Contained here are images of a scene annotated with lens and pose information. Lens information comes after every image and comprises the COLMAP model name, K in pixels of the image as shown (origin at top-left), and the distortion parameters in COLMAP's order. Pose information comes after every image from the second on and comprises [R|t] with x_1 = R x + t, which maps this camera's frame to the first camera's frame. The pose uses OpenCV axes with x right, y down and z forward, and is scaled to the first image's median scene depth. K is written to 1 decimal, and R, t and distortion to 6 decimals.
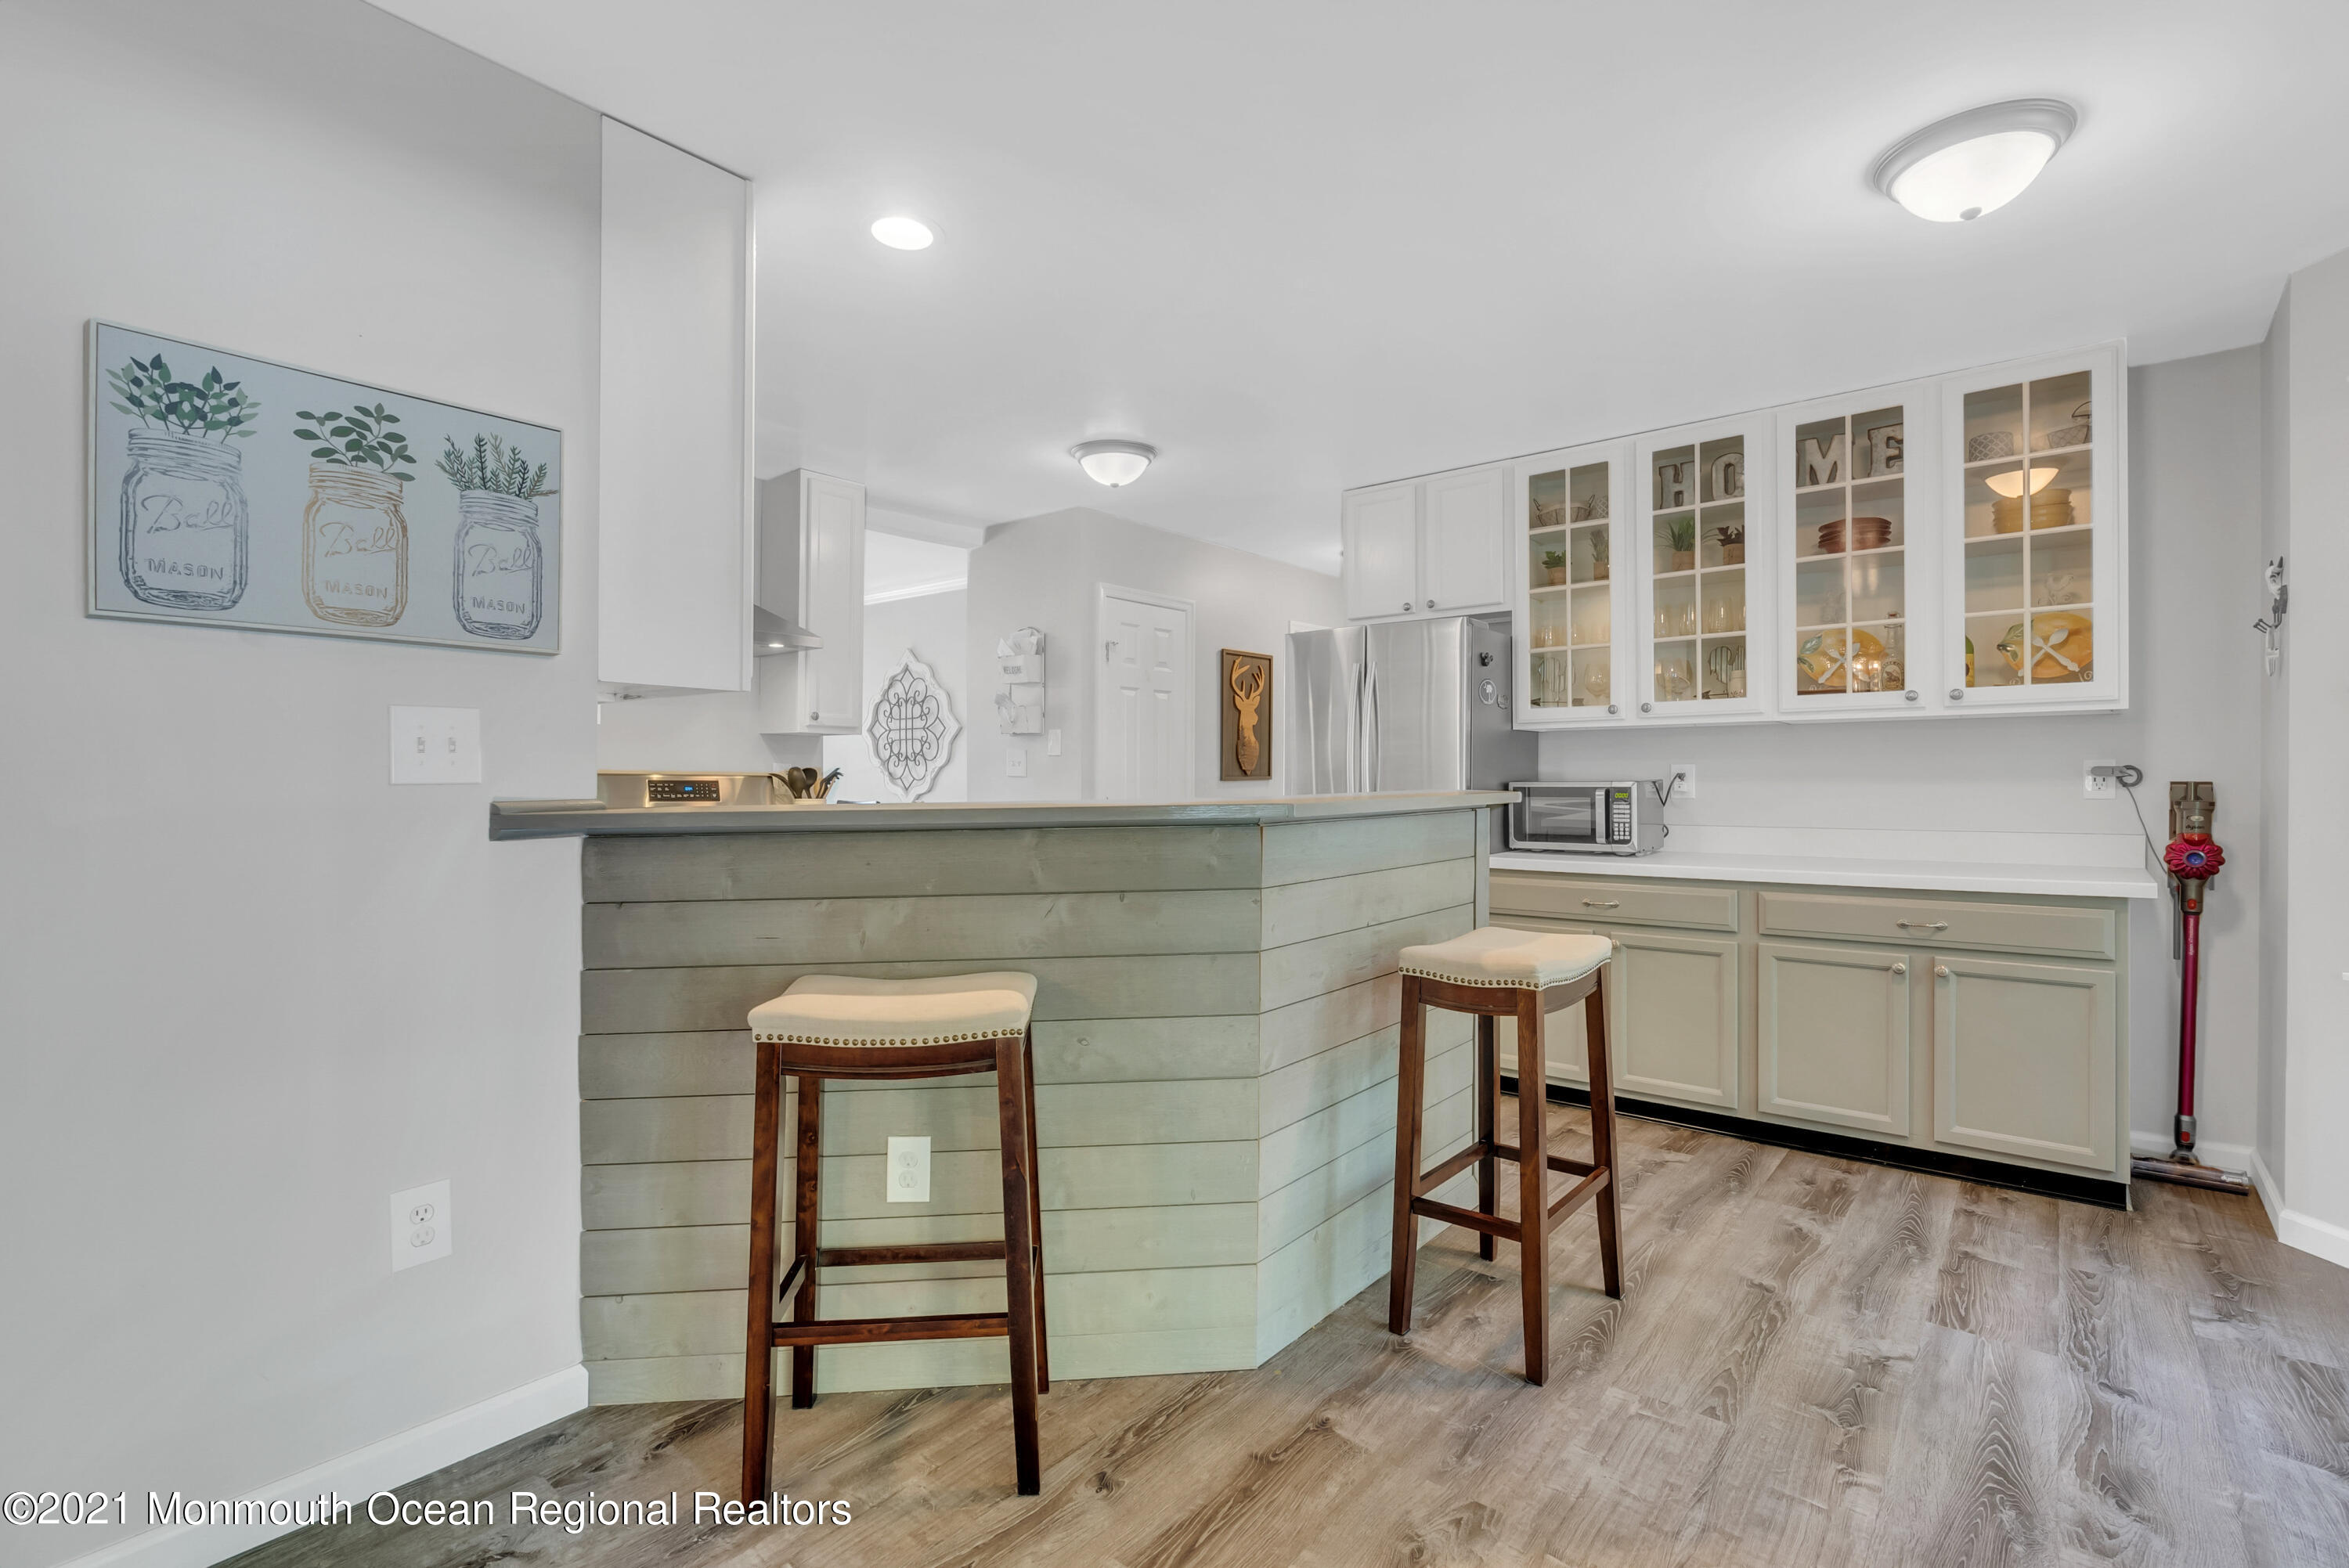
lens RADIAL K [[1066.7, 0, 1186.8], [0, 1066.7, 783.7], [0, 0, 1]] dist [-0.012551, 0.005115]
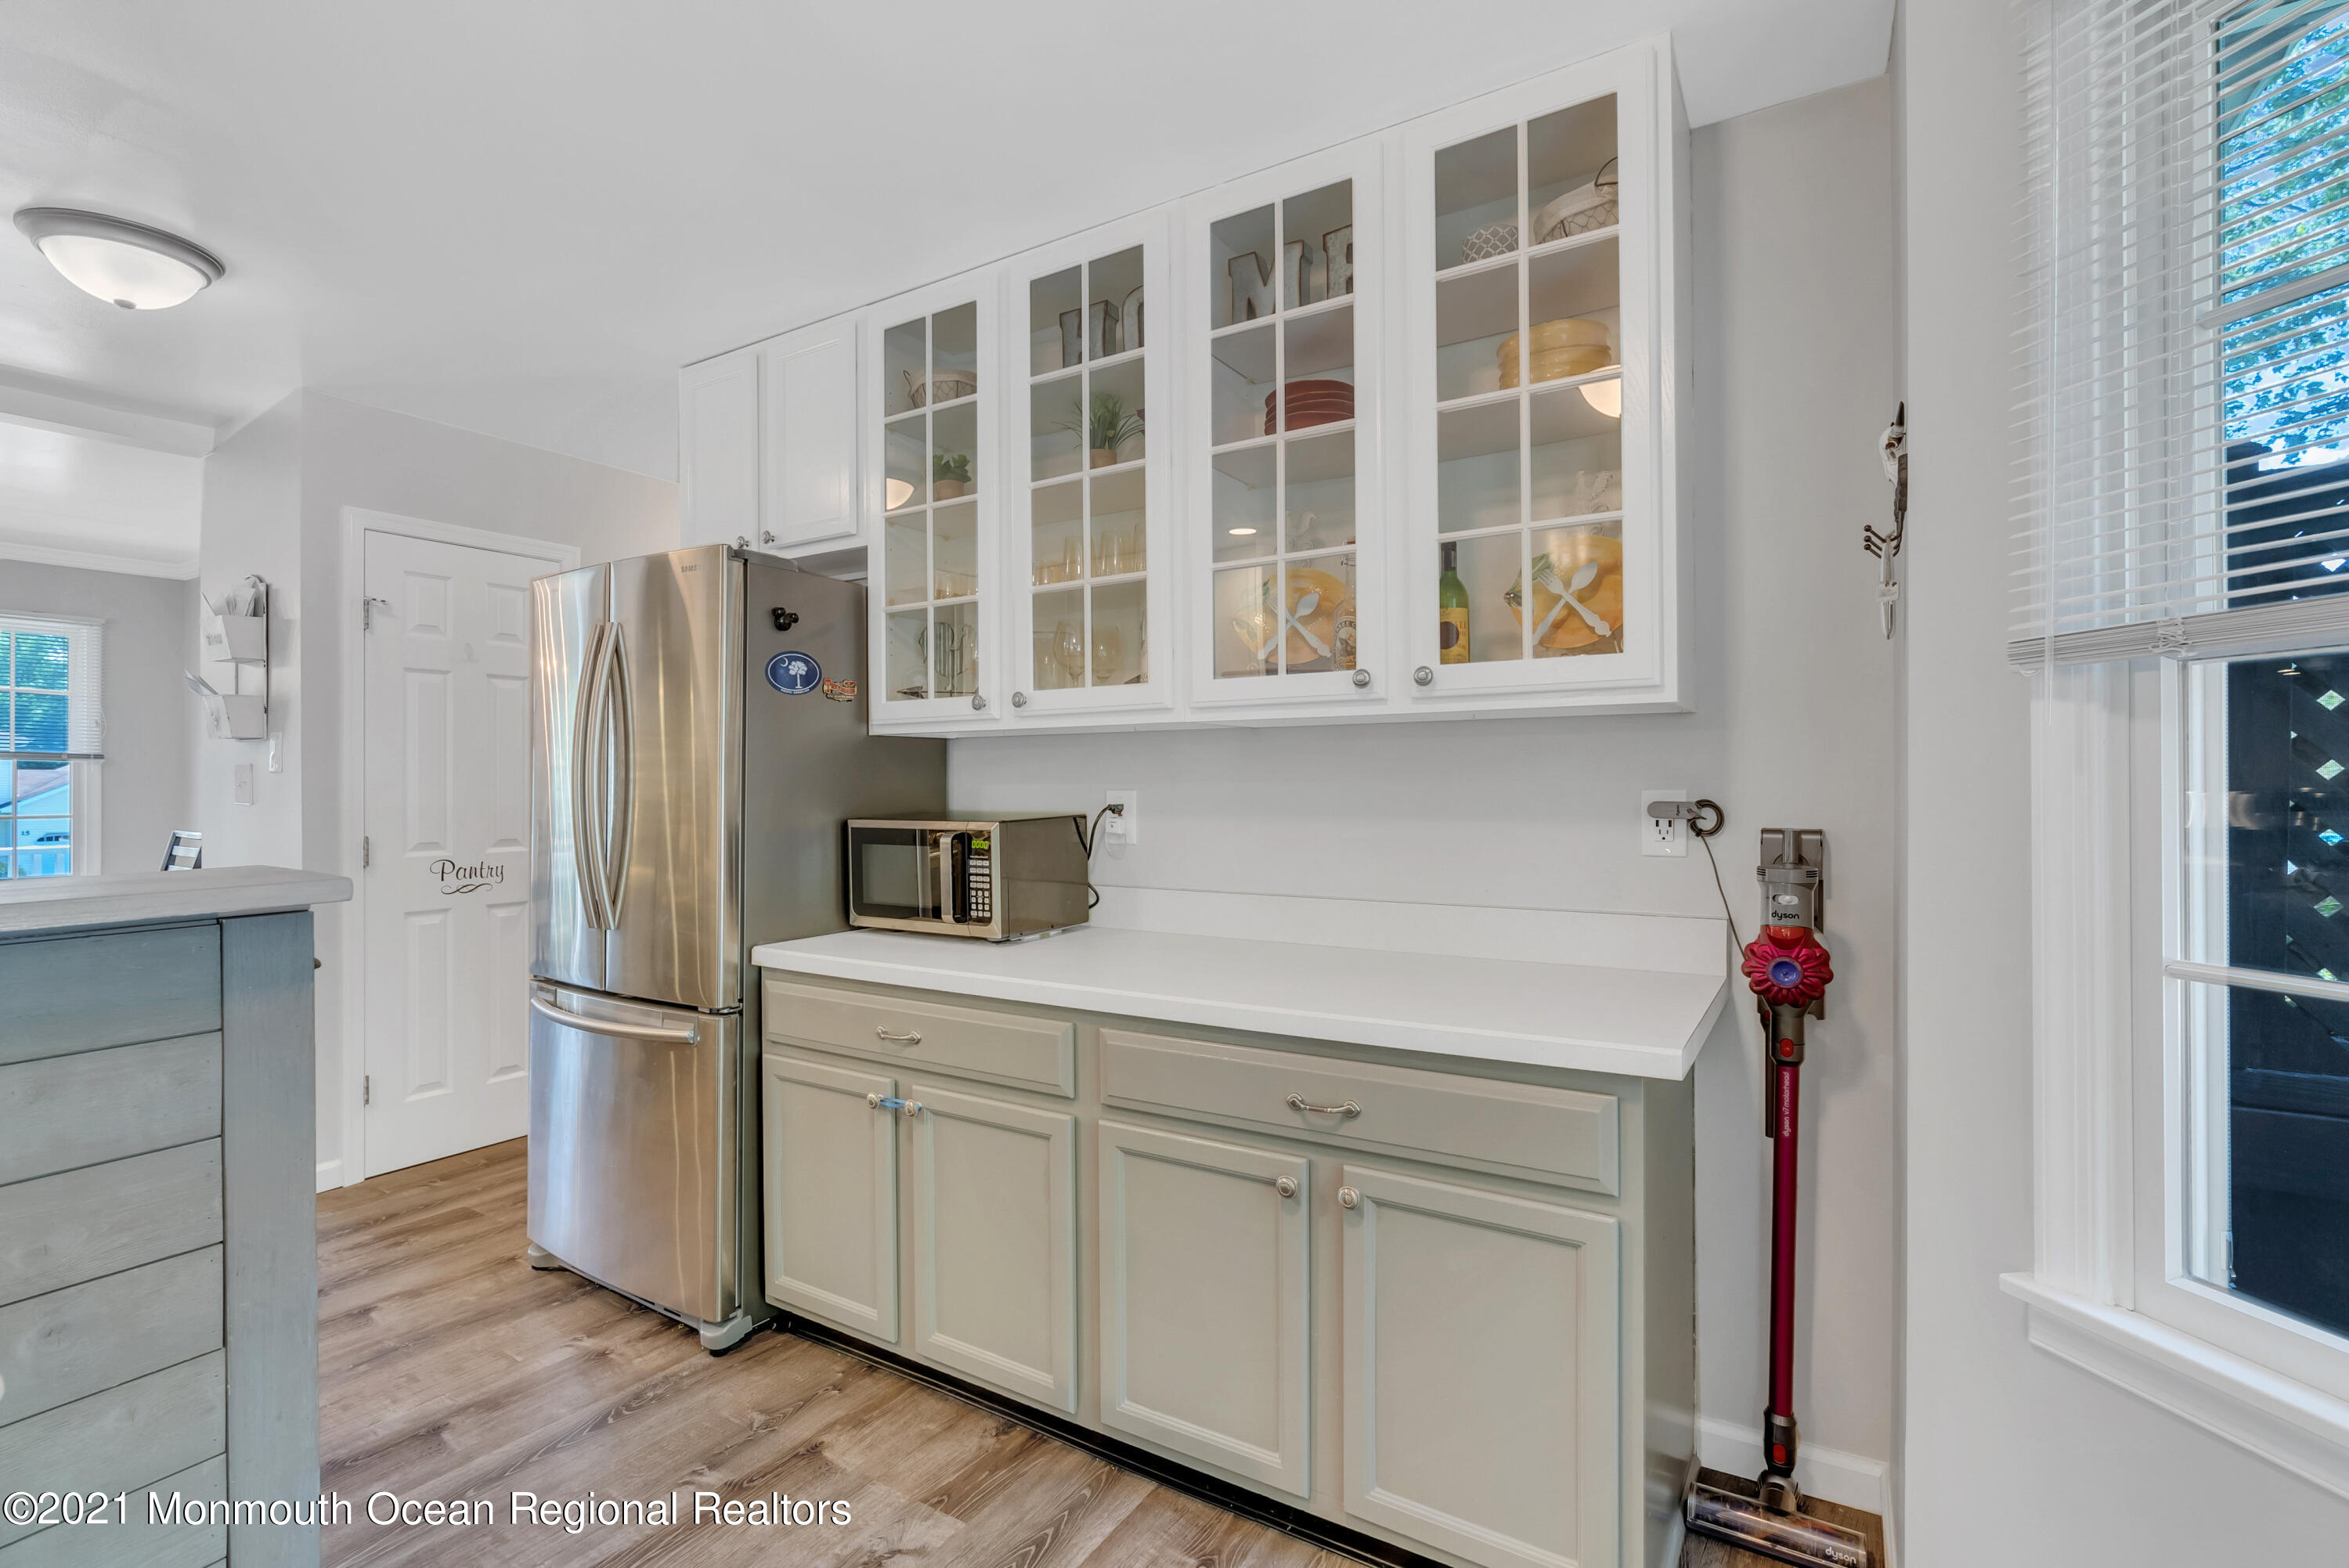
lens RADIAL K [[1066.7, 0, 1174.4], [0, 1066.7, 783.4], [0, 0, 1]] dist [-0.012551, 0.005115]
pose [[0.990419, -0.002285, 0.138077, 0.512411], [0.002679, 0.999993, -0.002665, -0.025803], [-0.138070, 0.003010, 0.990418, 0.451574]]
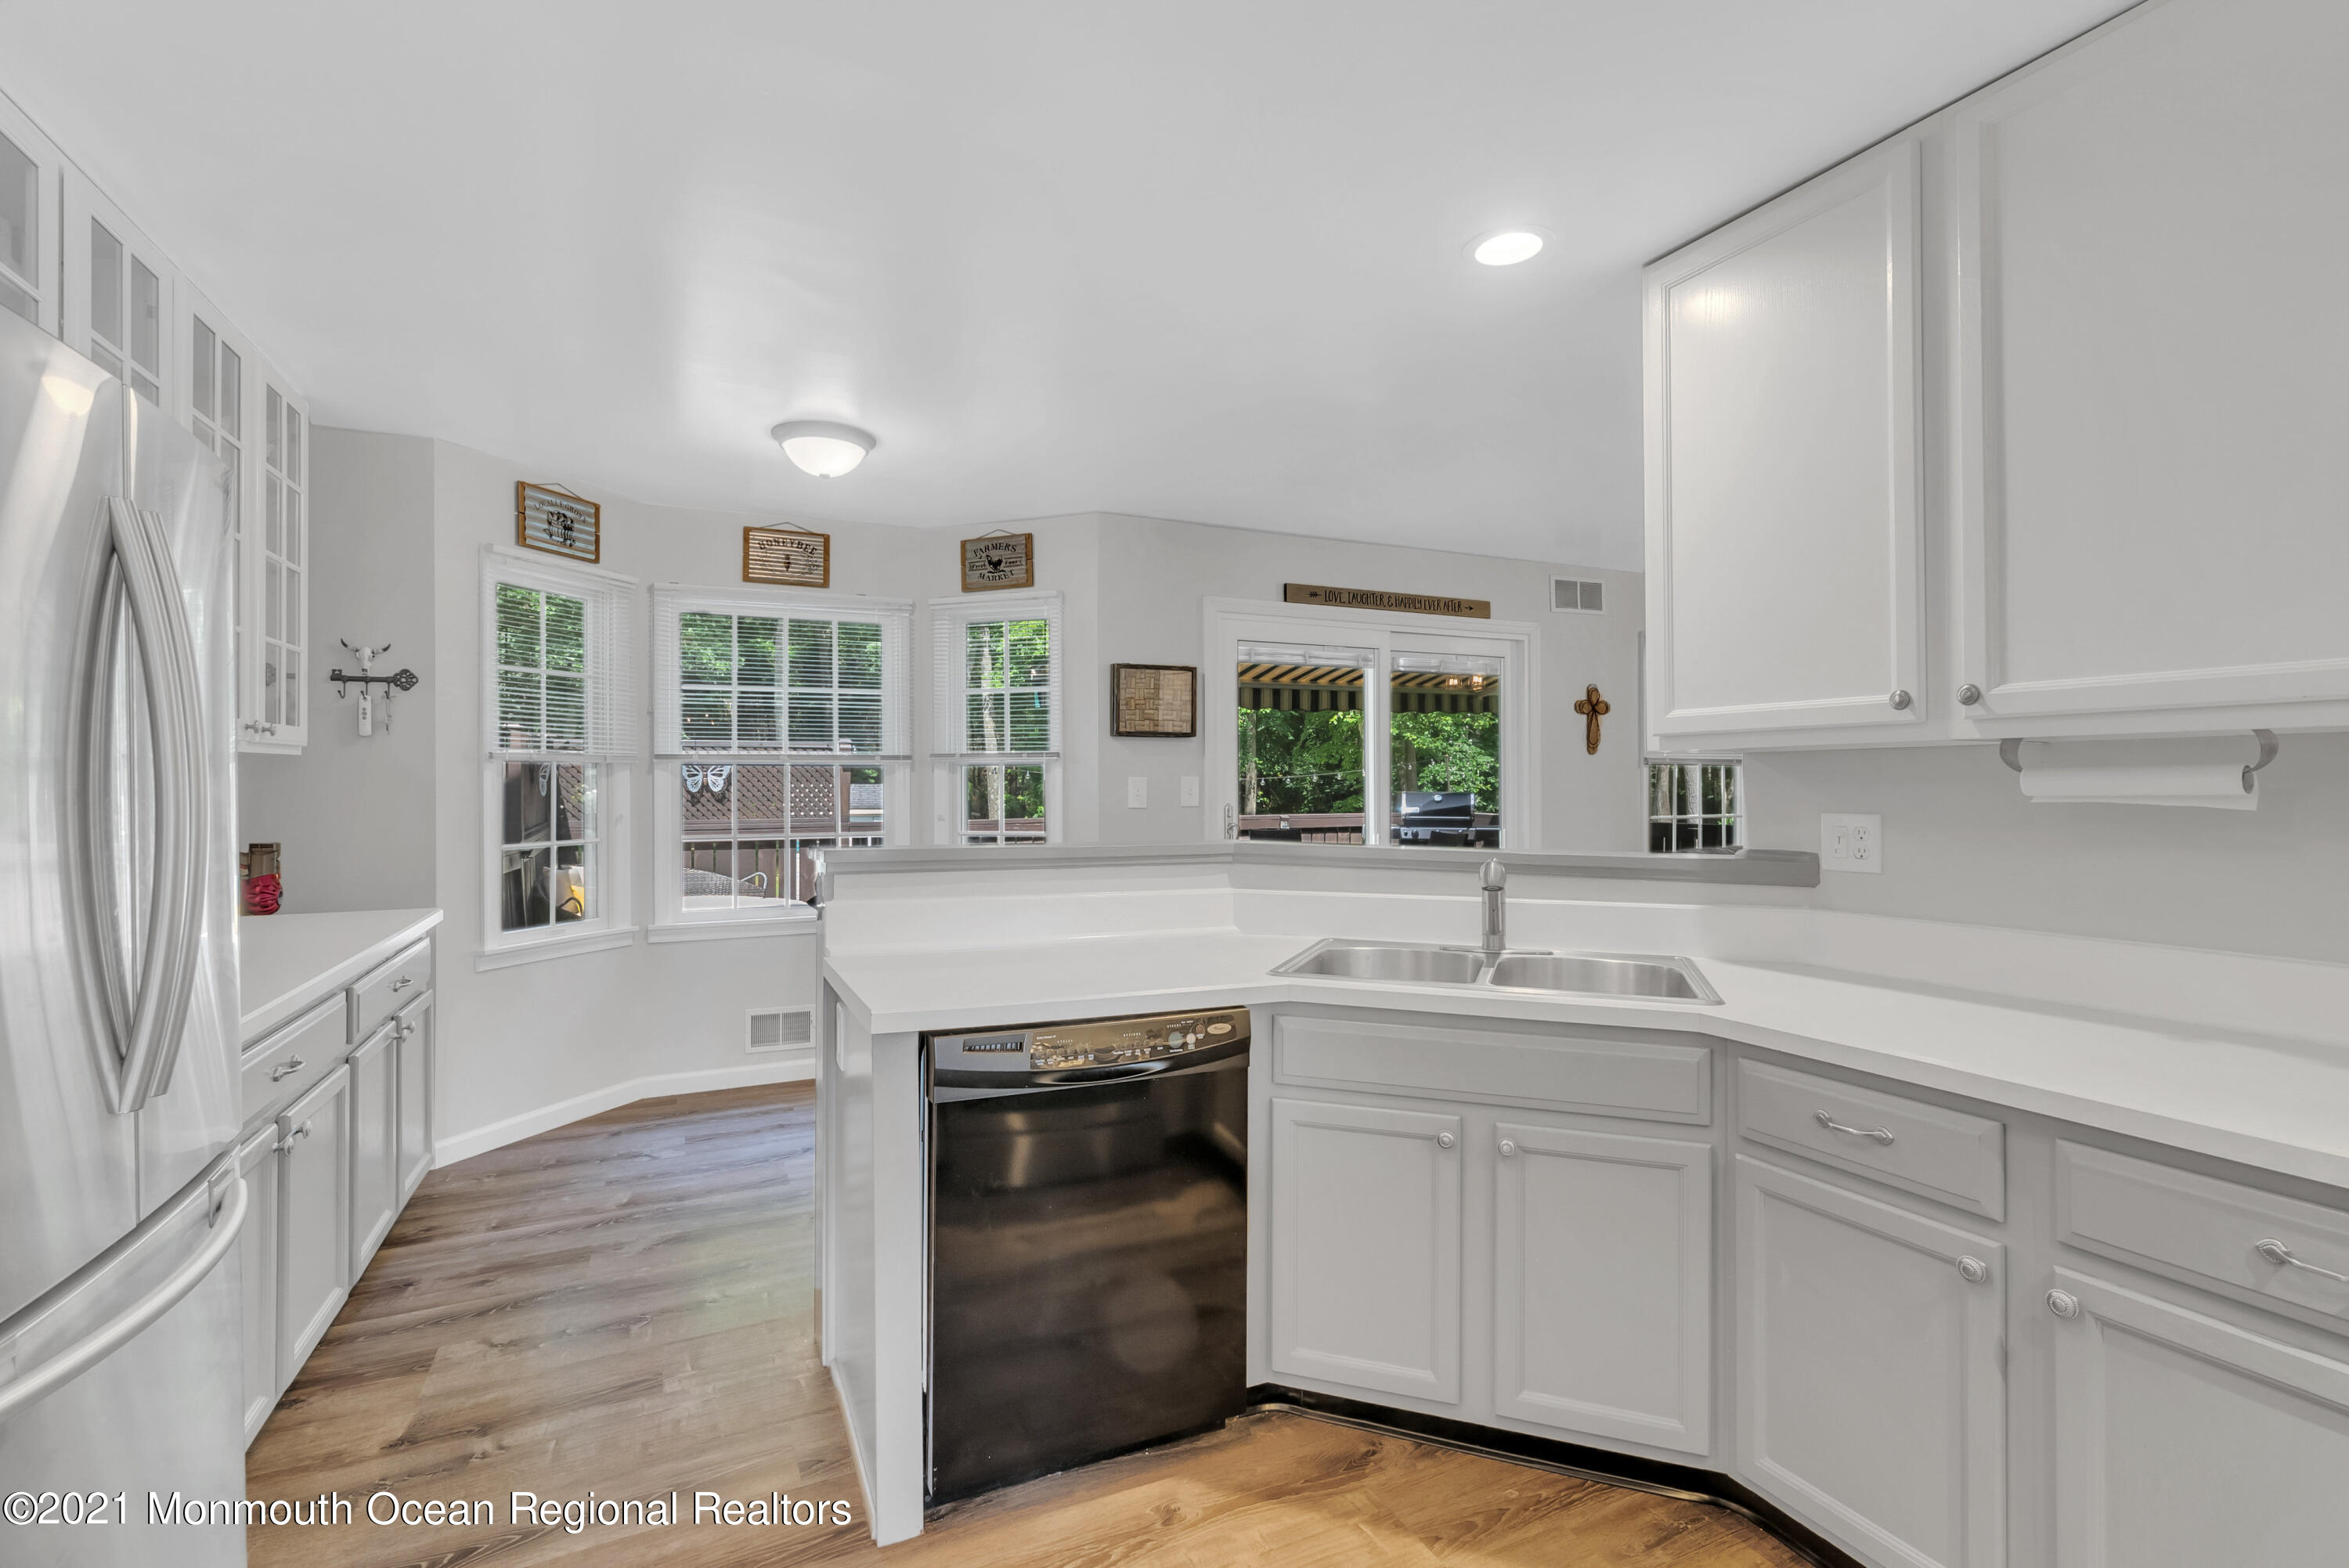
lens RADIAL K [[1066.7, 0, 1173.3], [0, 1066.7, 786.6], [0, 0, 1]] dist [-0.012551, 0.005115]
pose [[-0.903147, -0.004080, 0.429311, -0.442562], [-0.000103, 0.999957, 0.009286, -0.046460], [-0.429331, 0.008342, -0.903109, 1.634134]]
